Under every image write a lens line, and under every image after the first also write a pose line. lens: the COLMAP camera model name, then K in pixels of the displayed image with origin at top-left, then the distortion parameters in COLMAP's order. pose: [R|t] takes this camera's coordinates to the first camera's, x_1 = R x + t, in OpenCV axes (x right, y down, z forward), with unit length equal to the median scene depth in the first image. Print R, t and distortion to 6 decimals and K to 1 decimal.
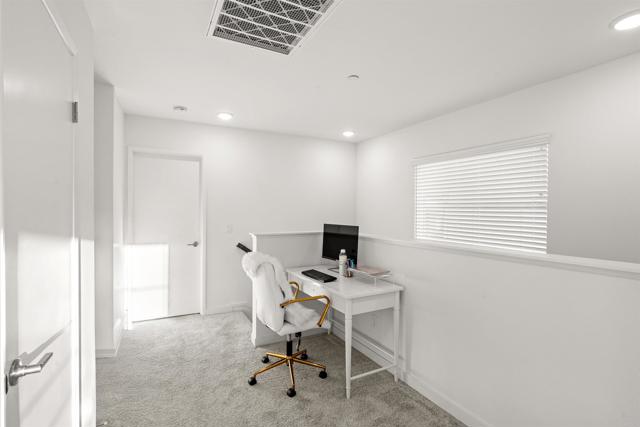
lens RADIAL K [[294.1, 0, 319.1], [0, 294.1, 213.4], [0, 0, 1]] dist [0.004178, -0.000755]
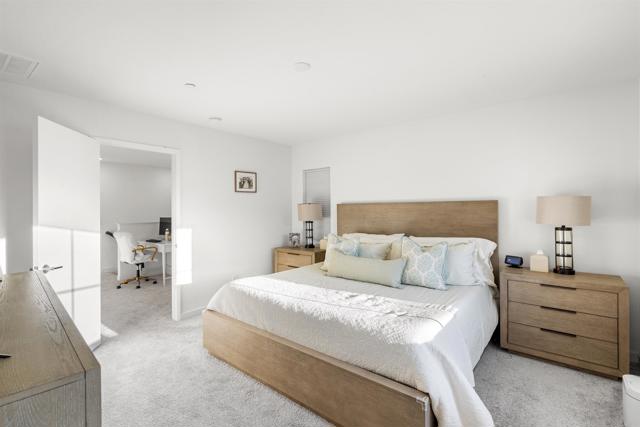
lens RADIAL K [[294.1, 0, 318.2], [0, 294.1, 210.8], [0, 0, 1]] dist [0.004178, -0.000755]
pose [[0.929651, -0.011028, 0.368276, 0.318900], [0.008237, 0.999924, 0.009151, -0.022710], [-0.368349, -0.005474, 0.929672, -1.431015]]
